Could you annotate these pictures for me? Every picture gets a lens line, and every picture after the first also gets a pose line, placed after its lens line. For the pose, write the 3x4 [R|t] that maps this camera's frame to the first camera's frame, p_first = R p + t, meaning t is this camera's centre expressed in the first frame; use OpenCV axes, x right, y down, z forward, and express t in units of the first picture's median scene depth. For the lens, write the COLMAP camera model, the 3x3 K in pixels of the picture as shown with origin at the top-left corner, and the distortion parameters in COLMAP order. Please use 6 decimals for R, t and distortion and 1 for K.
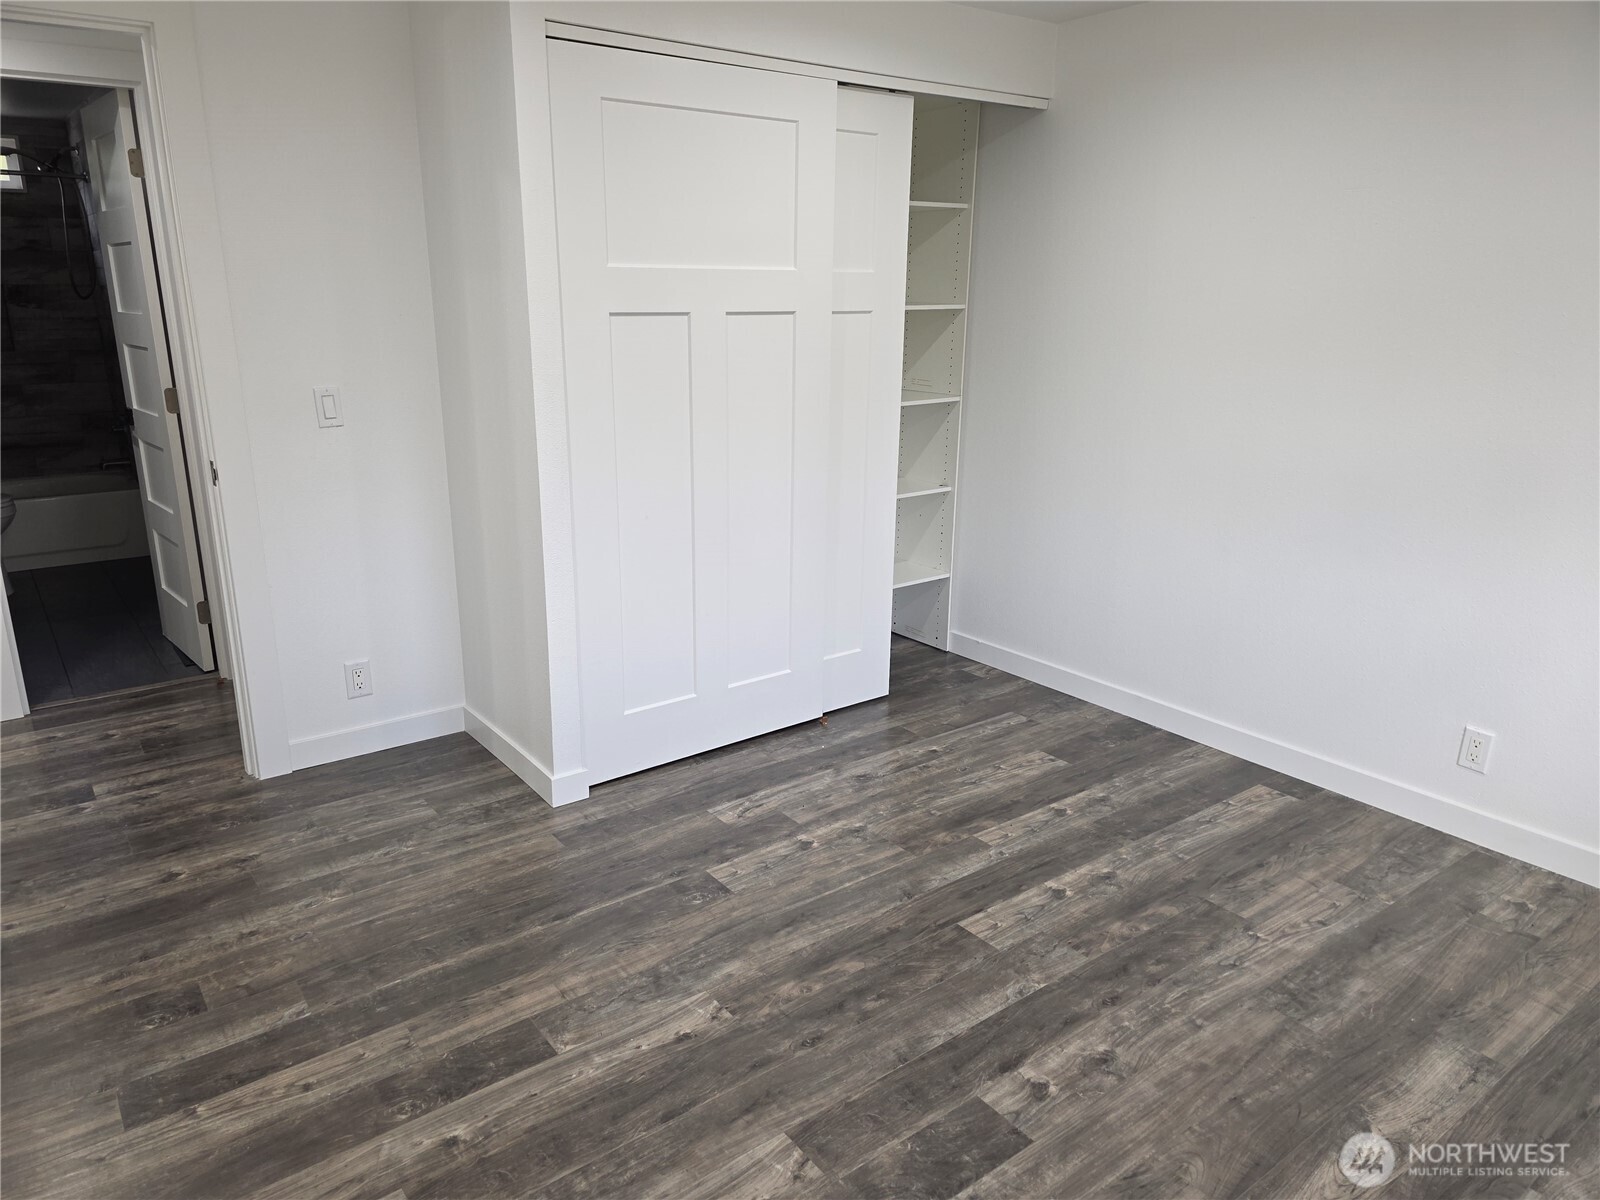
lens RADIAL K [[1075.5, 0, 785.8], [0, 1075.5, 596.8], [0, 0, 1]] dist [0.069919, -0.071275]
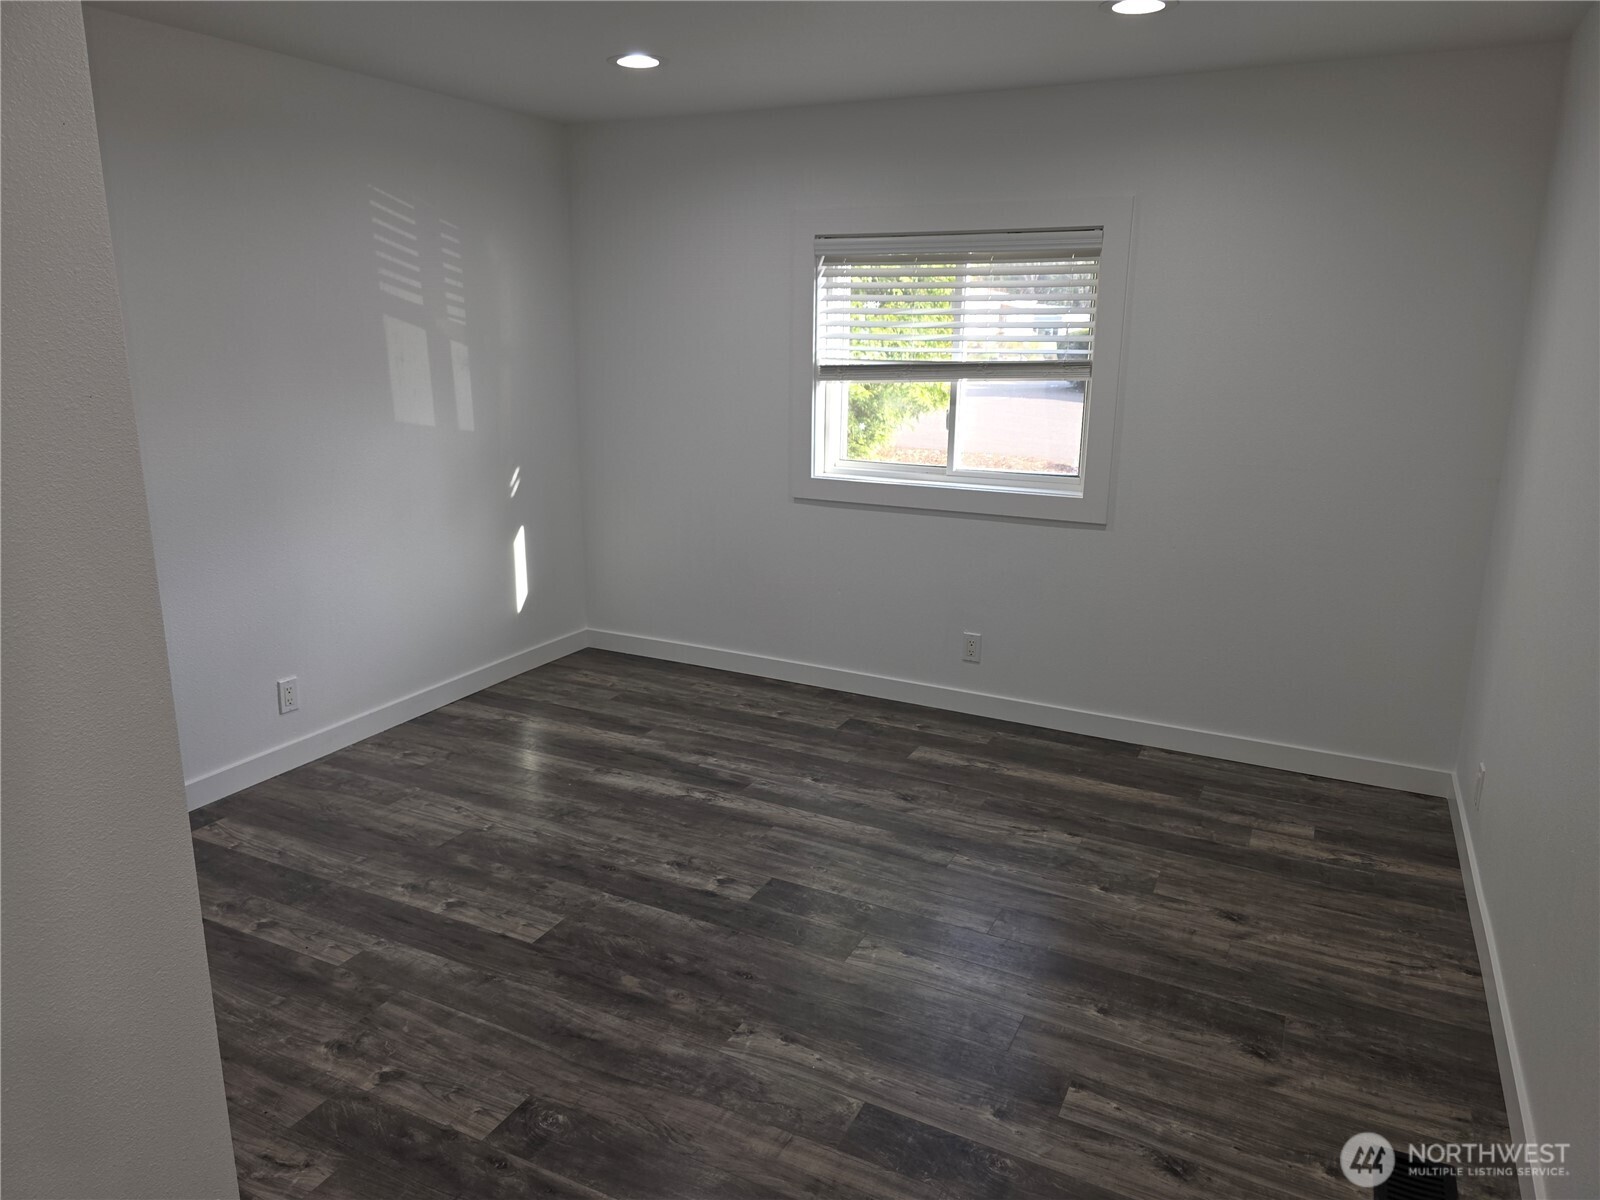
lens RADIAL K [[1075.5, 0, 799.7], [0, 1075.5, 614.7], [0, 0, 1]] dist [0.069919, -0.071275]
pose [[-0.448961, -0.246191, 0.858967, -0.849171], [0.233684, 0.895490, 0.378800, -0.346387], [-0.862453, 0.370793, -0.344509, 1.114866]]
